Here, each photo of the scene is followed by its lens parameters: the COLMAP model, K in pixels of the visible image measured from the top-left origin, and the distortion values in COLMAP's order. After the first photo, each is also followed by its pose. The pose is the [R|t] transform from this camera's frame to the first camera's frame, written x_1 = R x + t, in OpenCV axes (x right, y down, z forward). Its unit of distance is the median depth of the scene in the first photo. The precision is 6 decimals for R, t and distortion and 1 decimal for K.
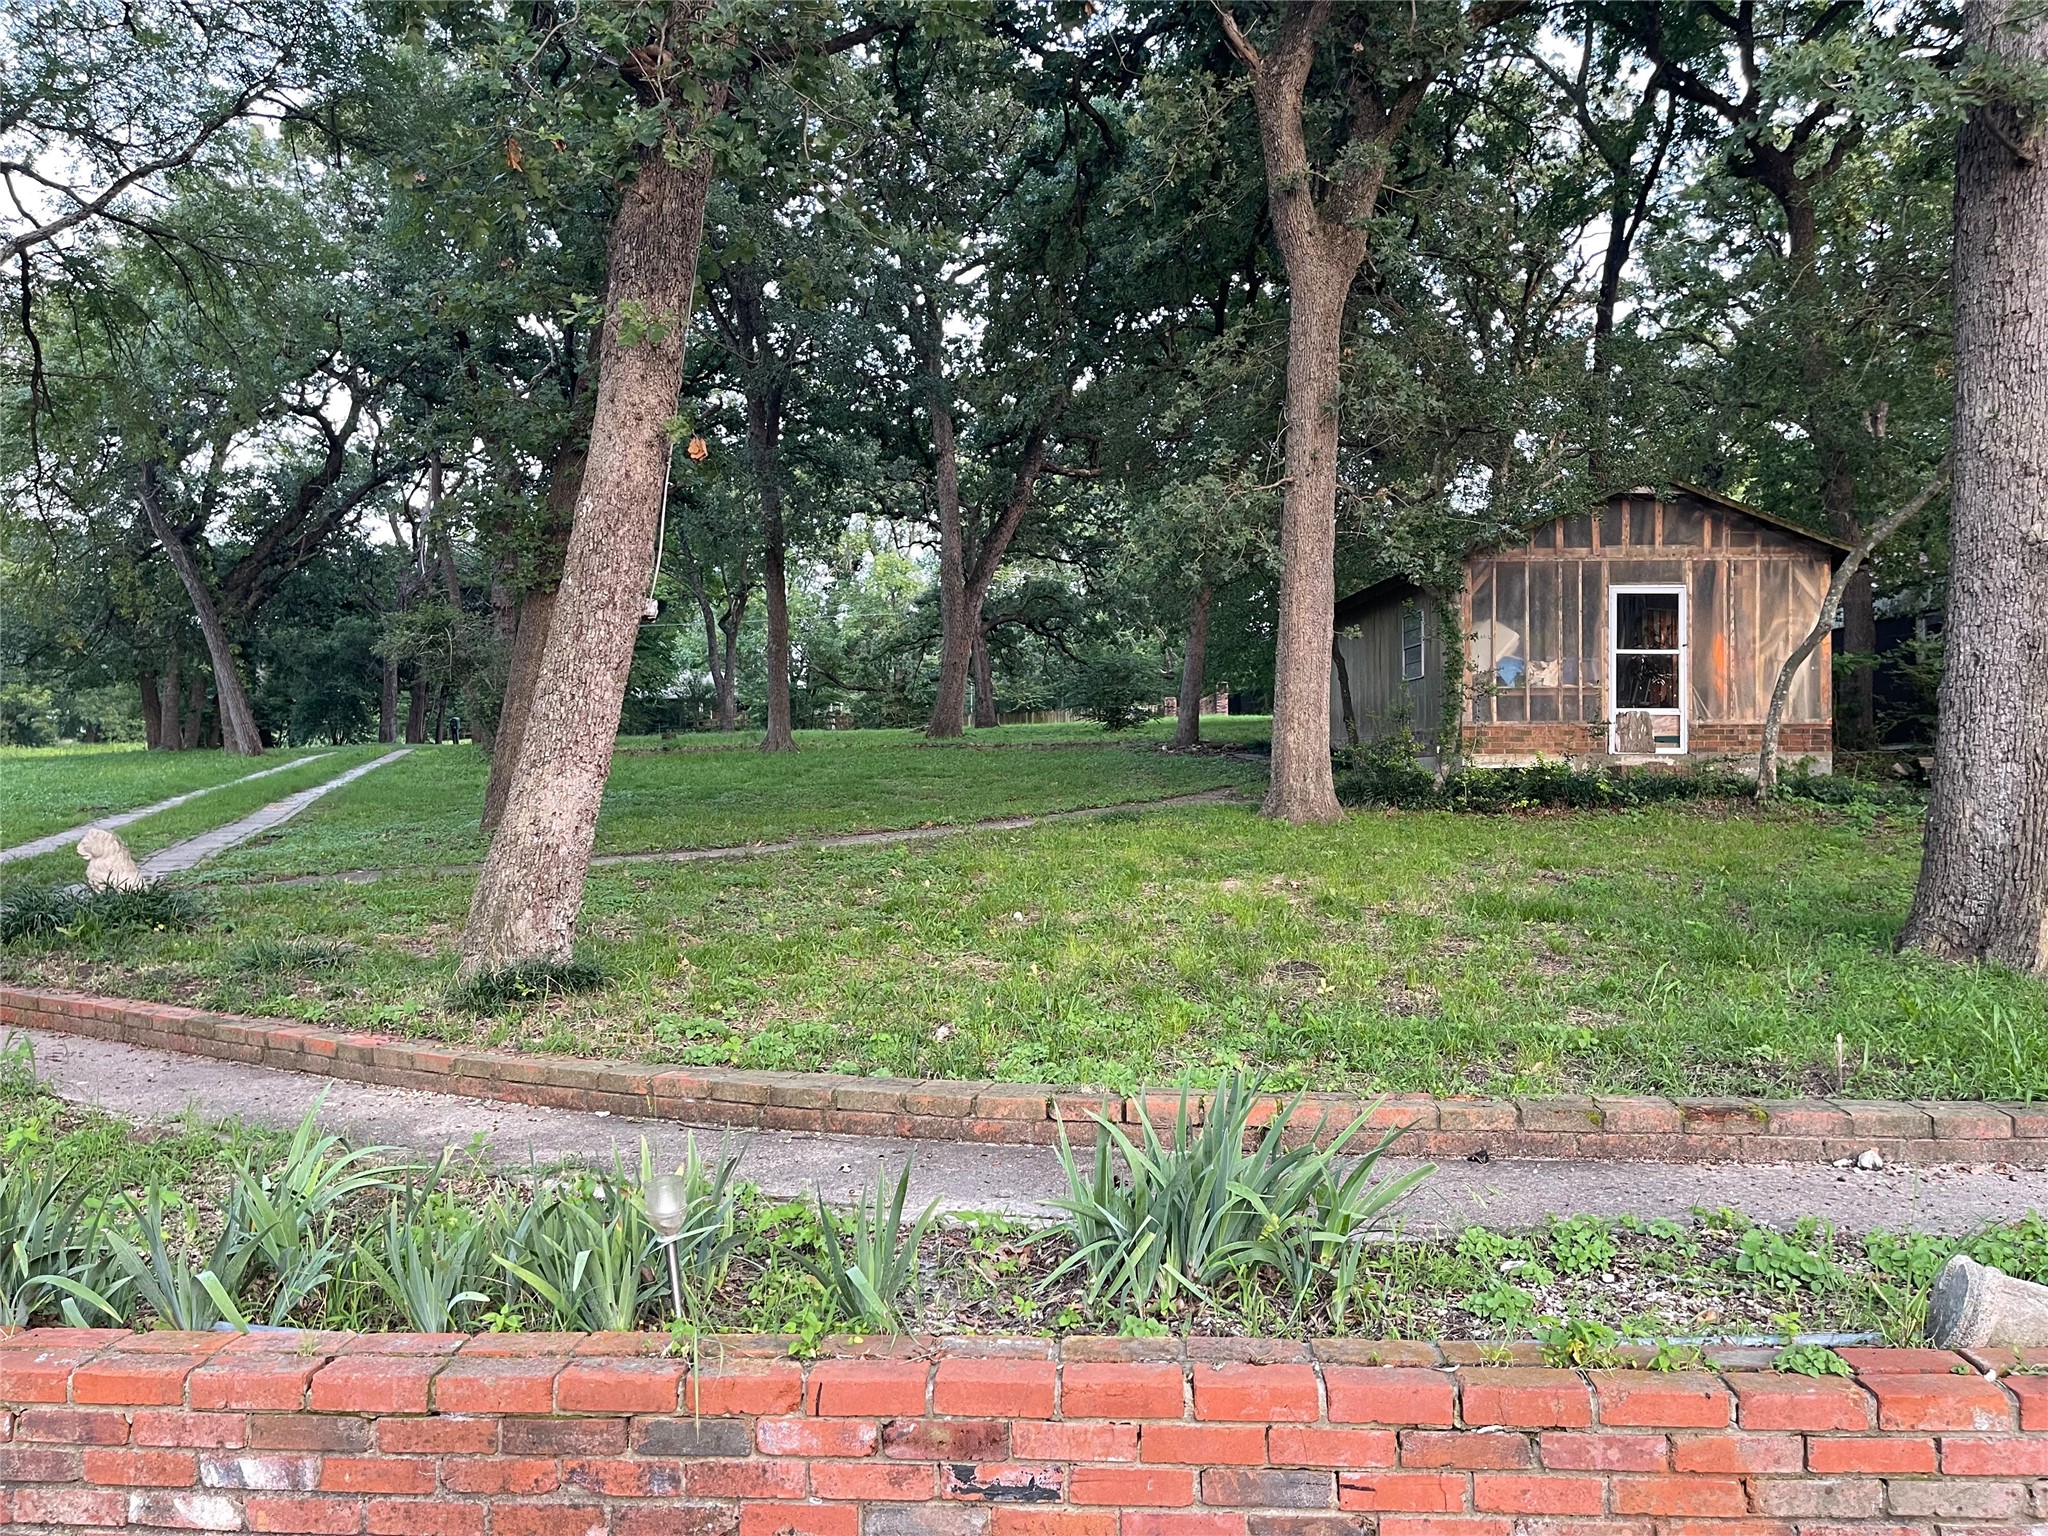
lens RADIAL K [[1542.2, 0, 1023.6], [0, 1542.2, 771.8], [0, 0, 1]] dist [0.055785, -0.061764]
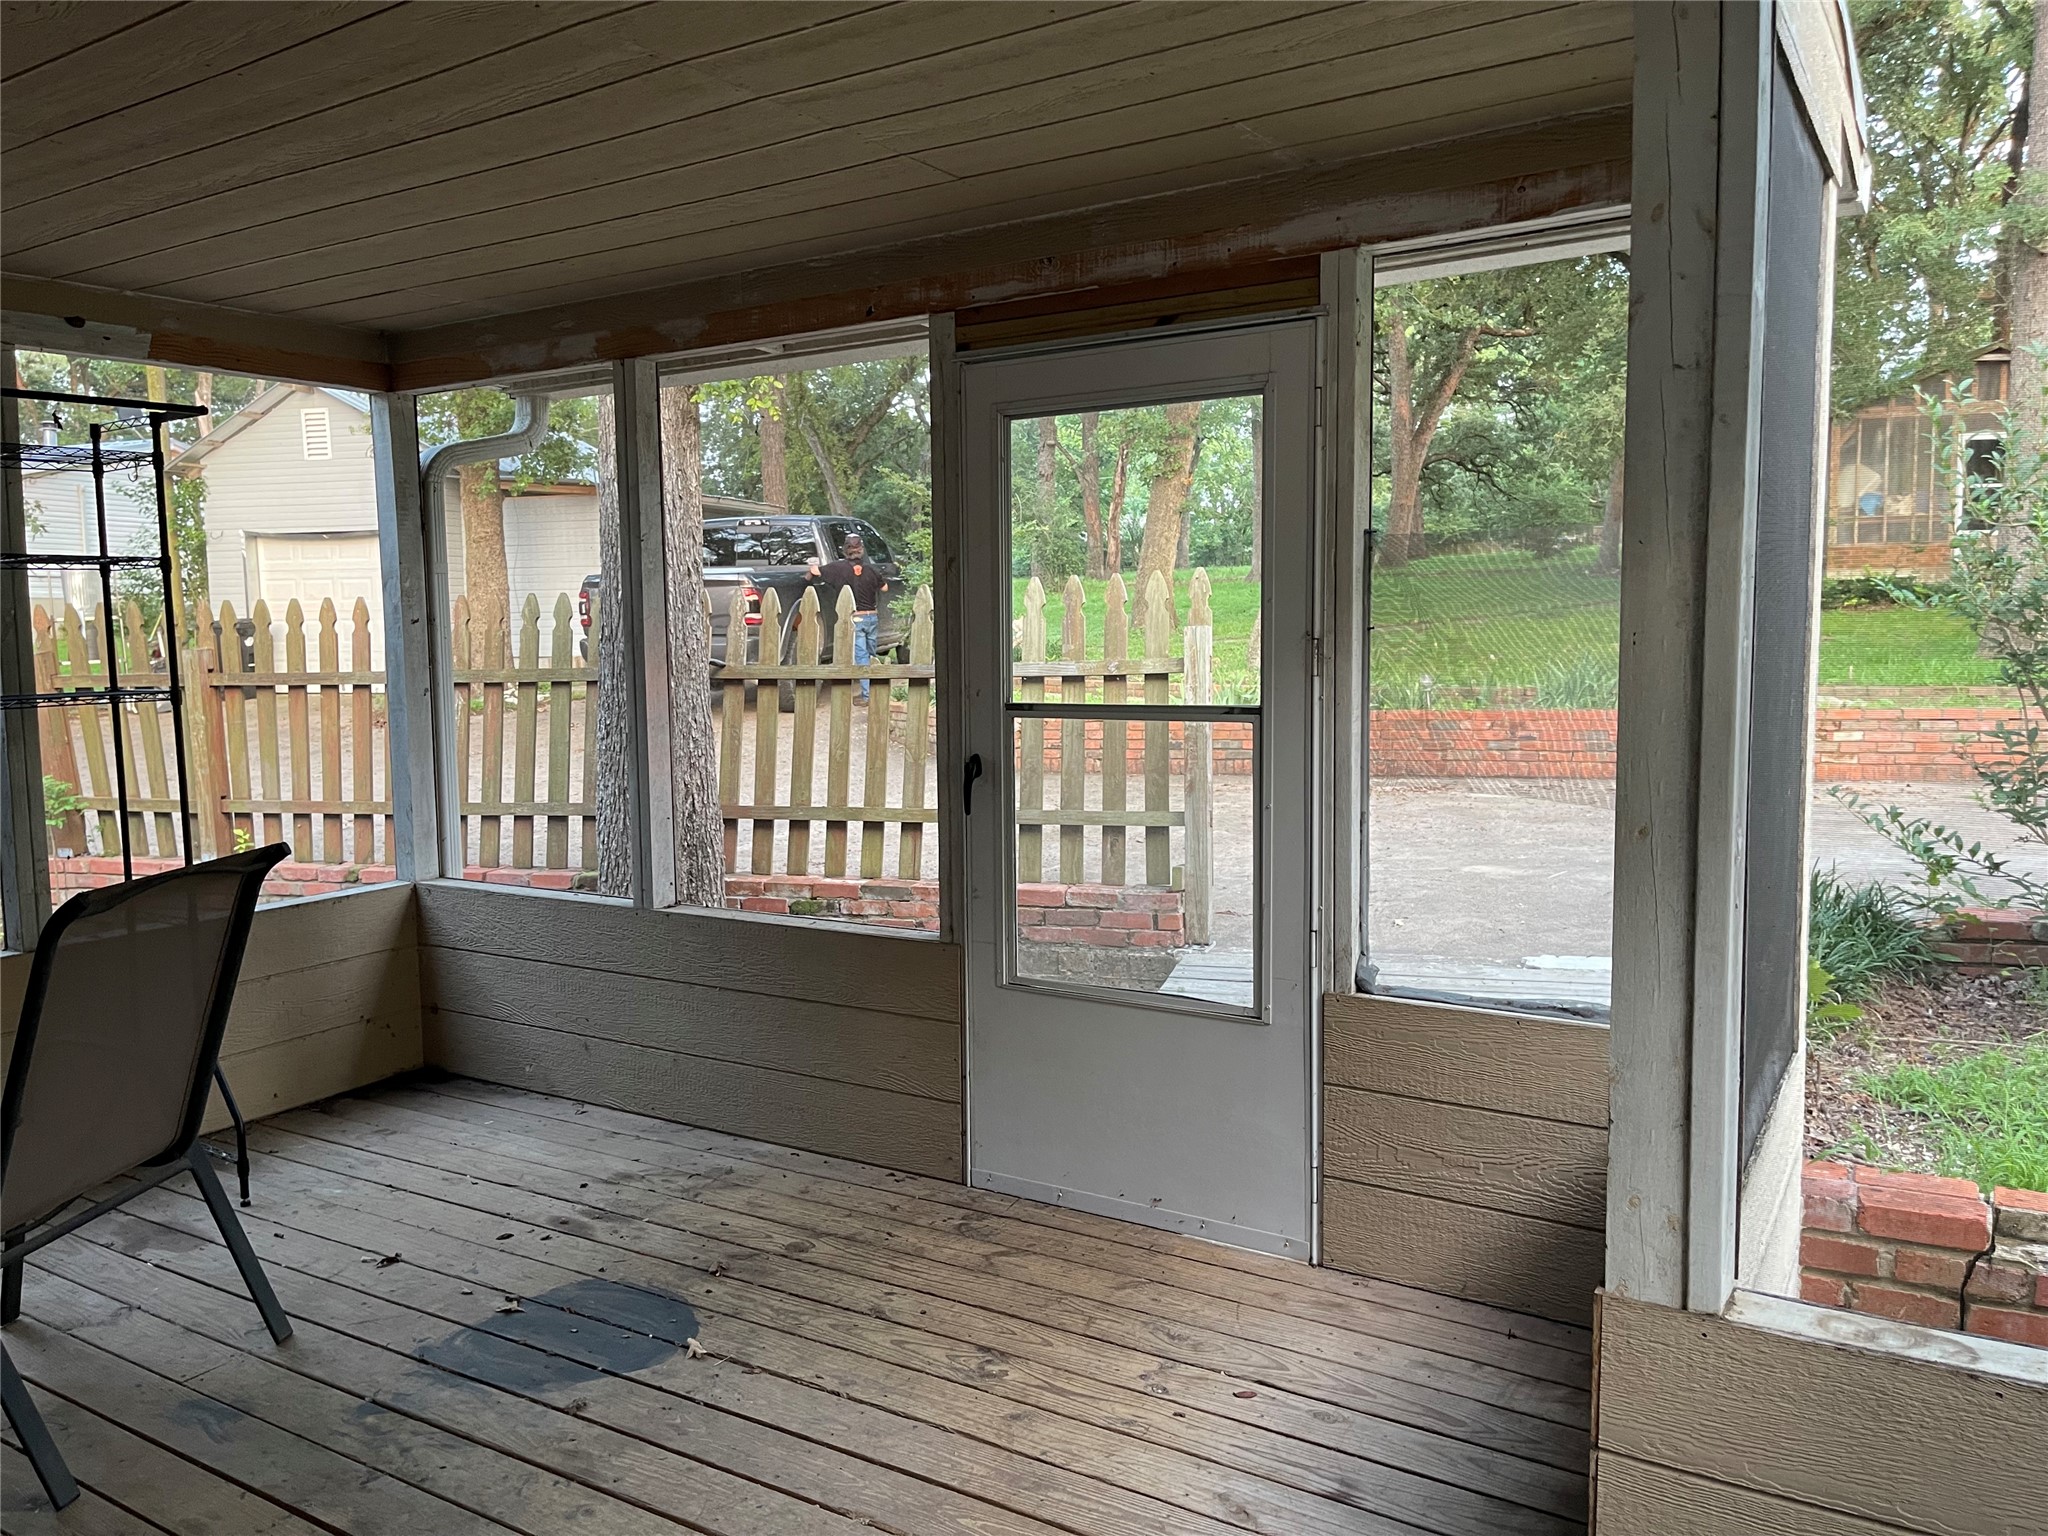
lens RADIAL K [[1542.2, 0, 1022.3], [0, 1542.2, 762.7], [0, 0, 1]] dist [0.055785, -0.061764]
pose [[0.966207, 0.011930, -0.257490, -0.020123], [0.013525, 0.995206, 0.096858, 0.008920], [0.257412, -0.097067, 0.961414, -0.283468]]
